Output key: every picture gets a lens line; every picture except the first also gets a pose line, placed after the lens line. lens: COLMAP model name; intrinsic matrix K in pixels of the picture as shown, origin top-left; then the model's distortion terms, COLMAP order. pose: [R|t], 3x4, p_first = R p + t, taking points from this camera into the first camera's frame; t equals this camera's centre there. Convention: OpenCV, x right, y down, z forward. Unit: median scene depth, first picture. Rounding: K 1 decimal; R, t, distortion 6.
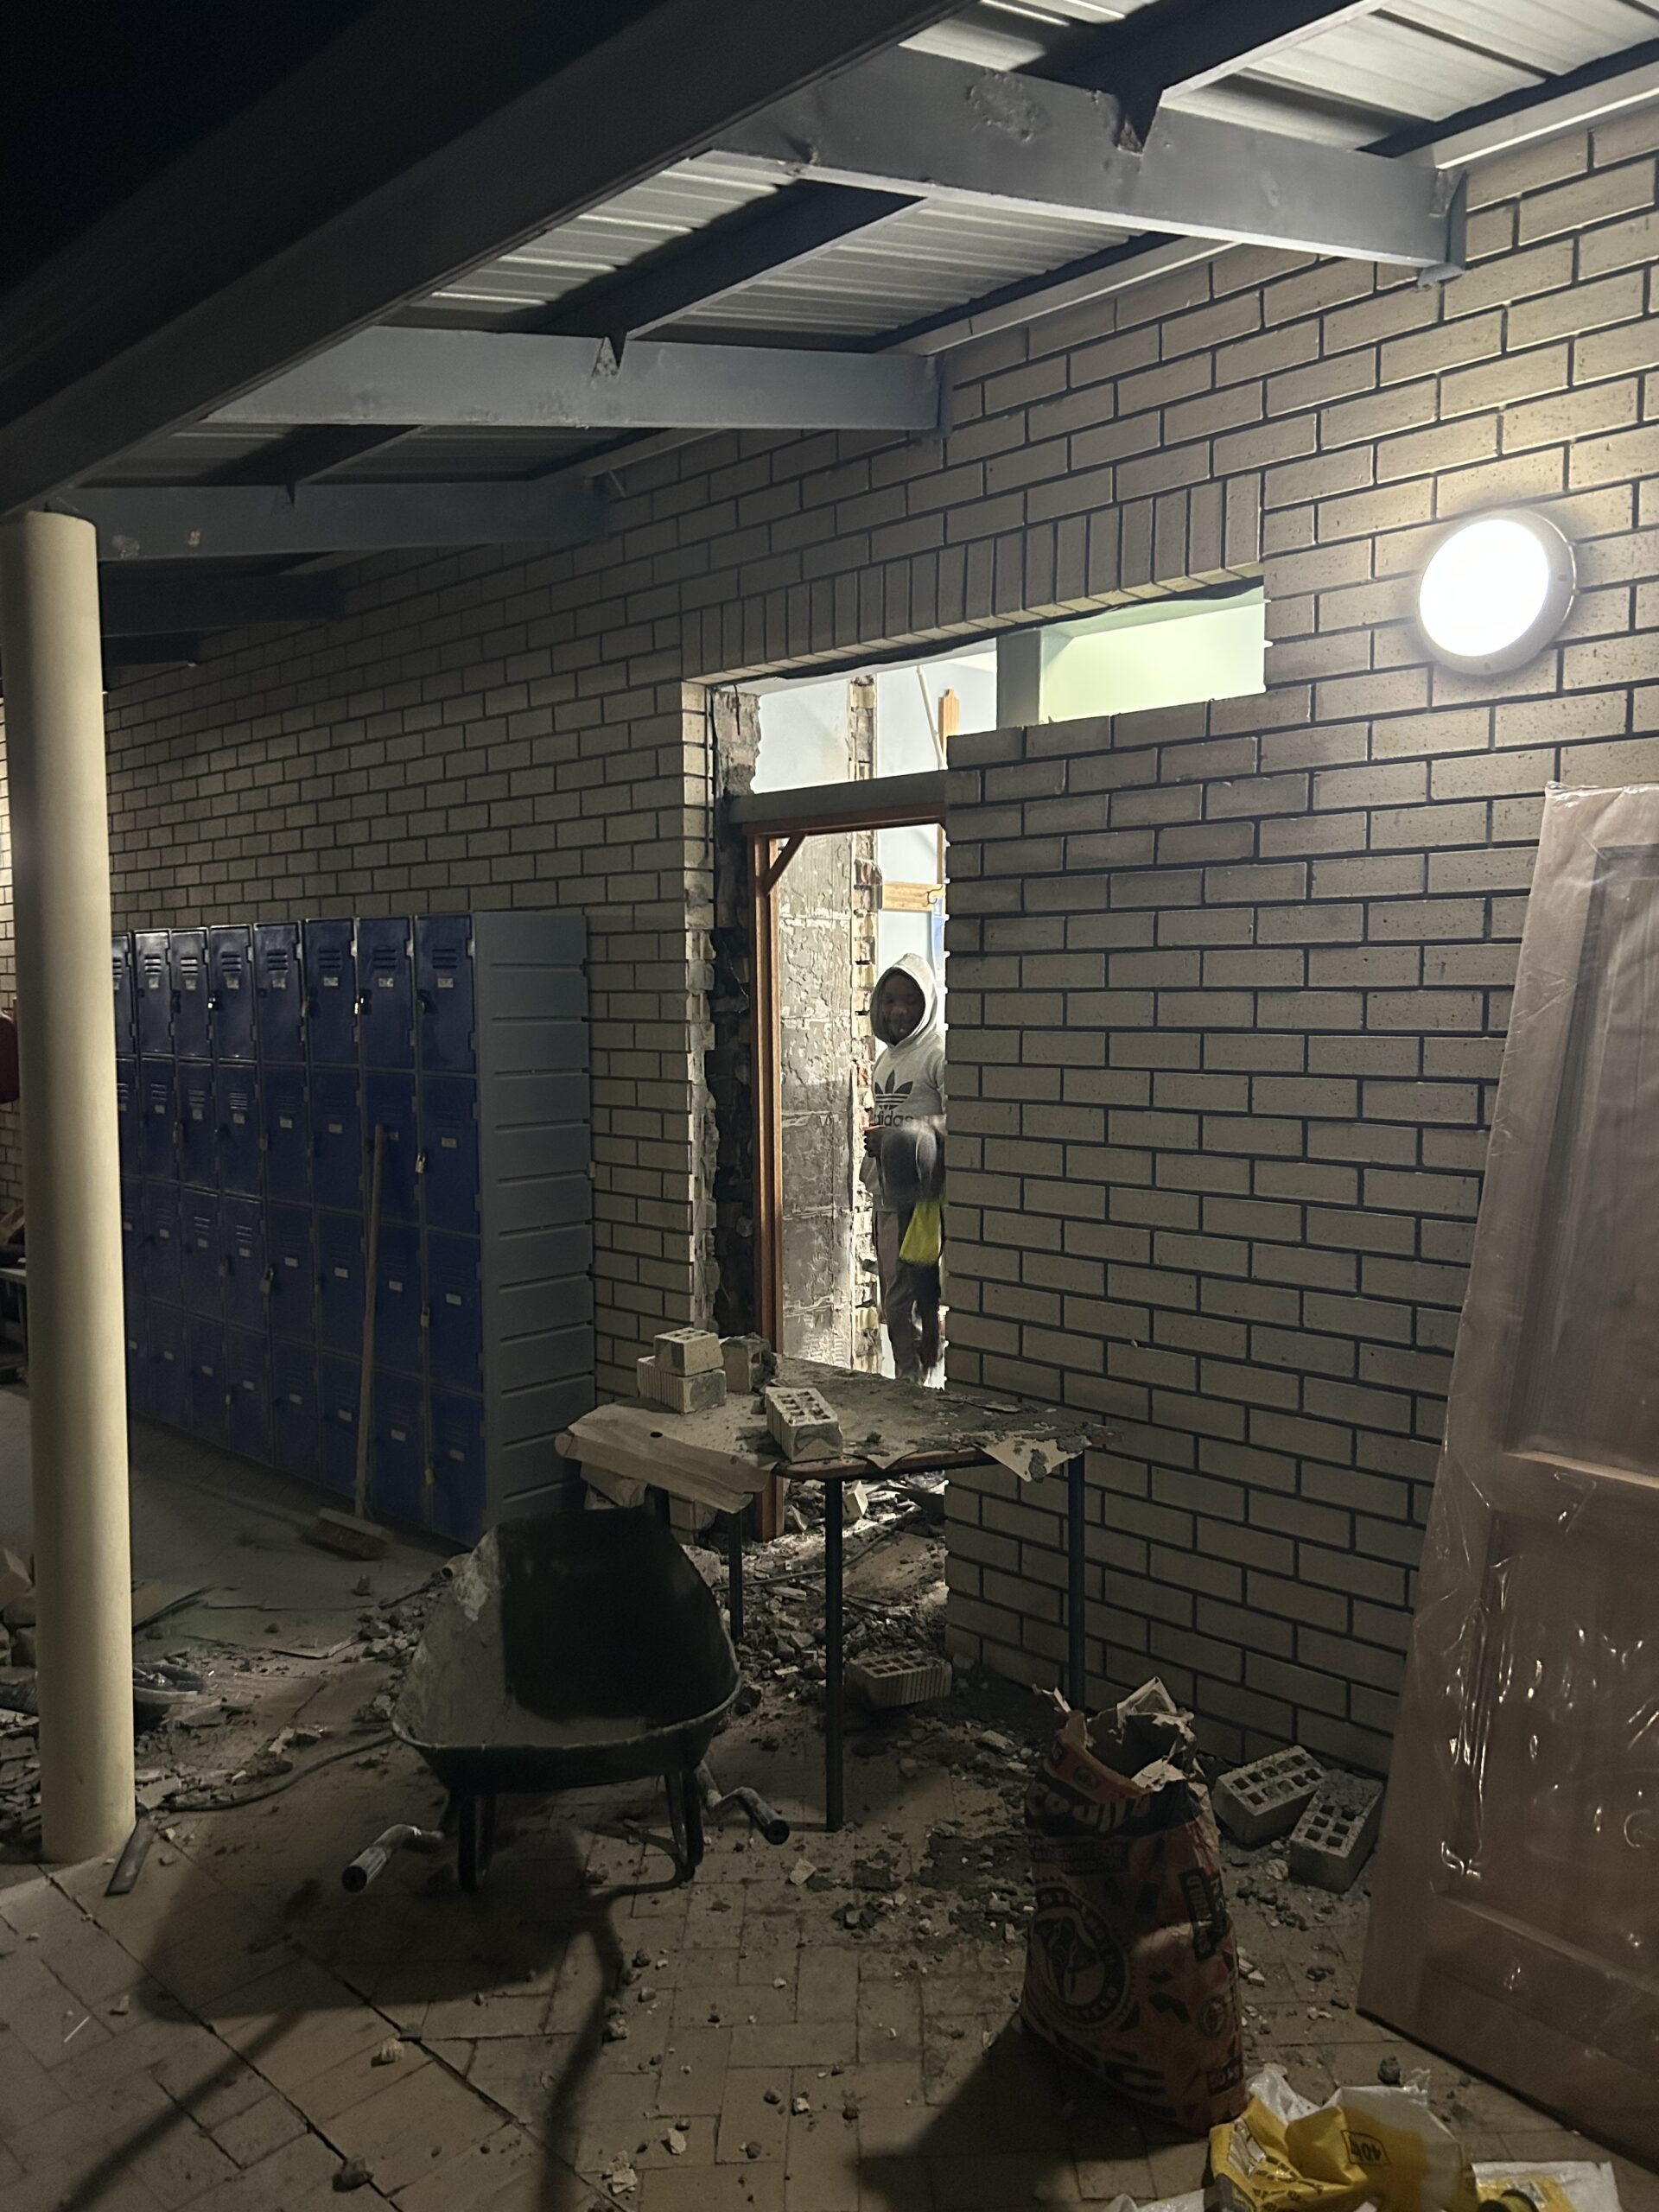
lens RADIAL K [[1719.9, 0, 829.5], [0, 1719.9, 1106.0], [0, 0, 1]] dist [-0.007829, -0.006611]
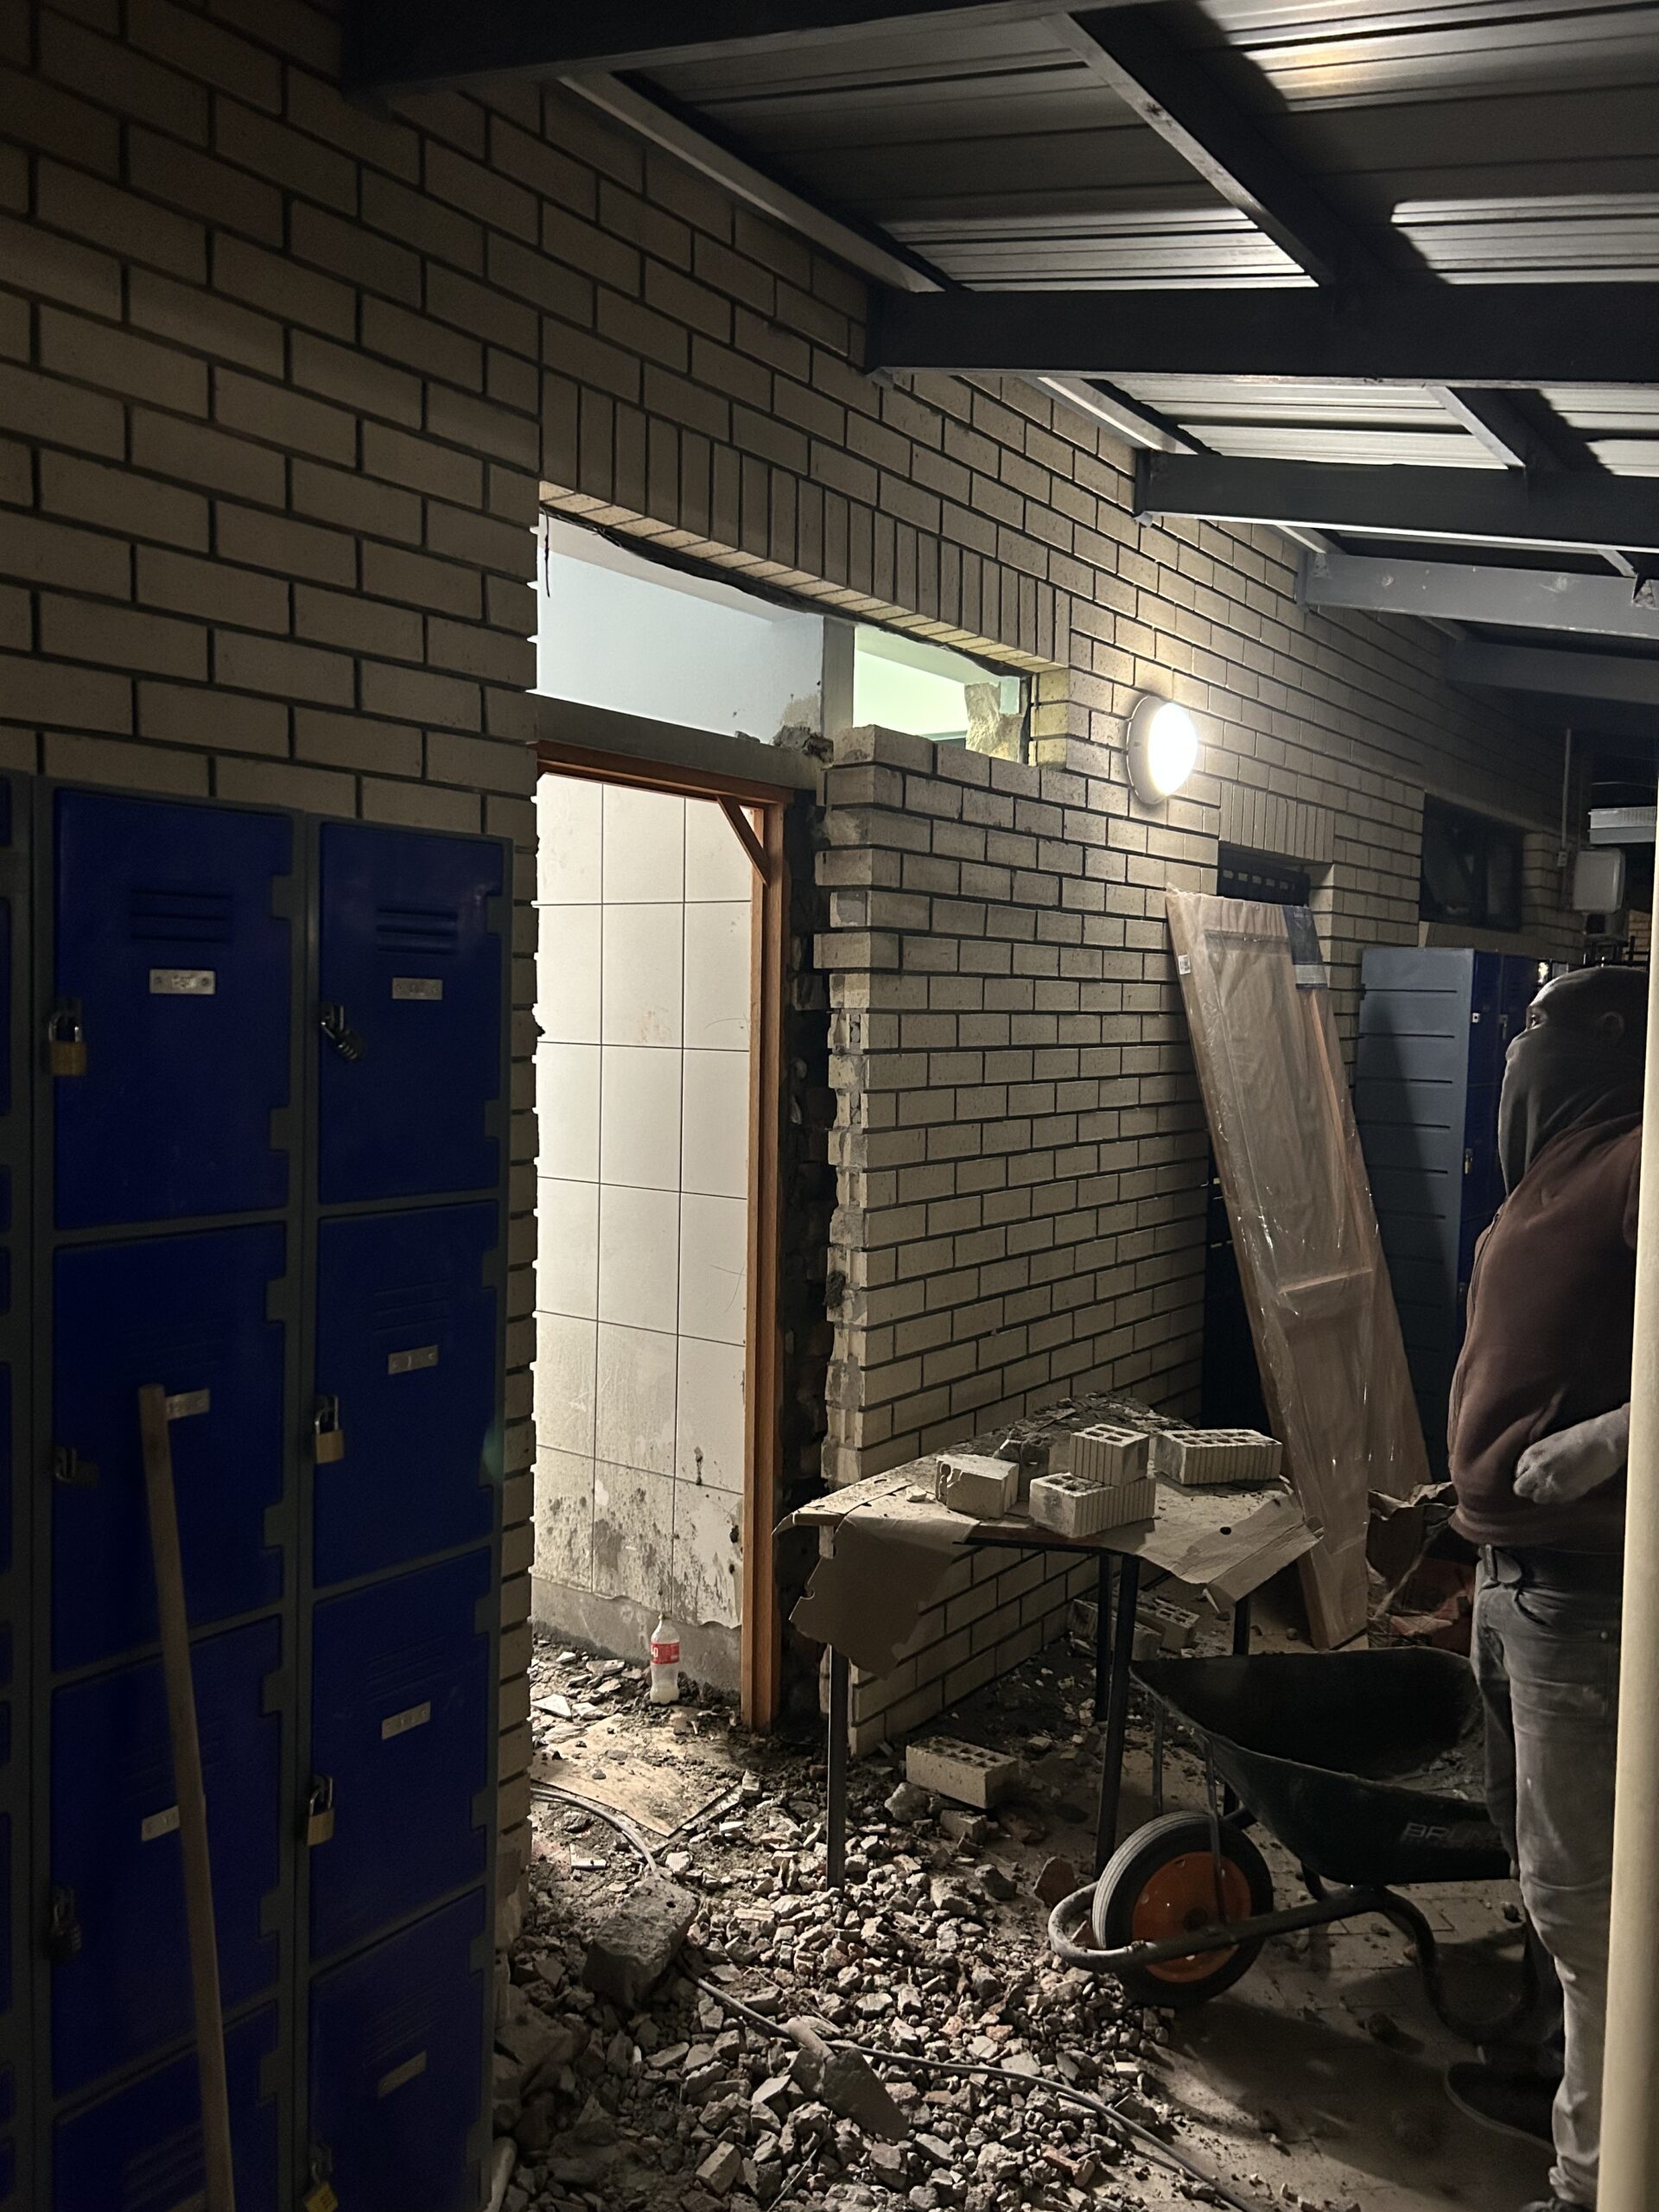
lens RADIAL K [[1719.9, 0, 829.5], [0, 1719.9, 1106.0], [0, 0, 1]] dist [-0.007829, -0.006611]
pose [[-0.163583, -0.057725, 0.984839, -0.805248], [0.051336, 0.996436, 0.066931, -0.079501], [-0.985193, 0.061506, -0.160037, 1.173663]]
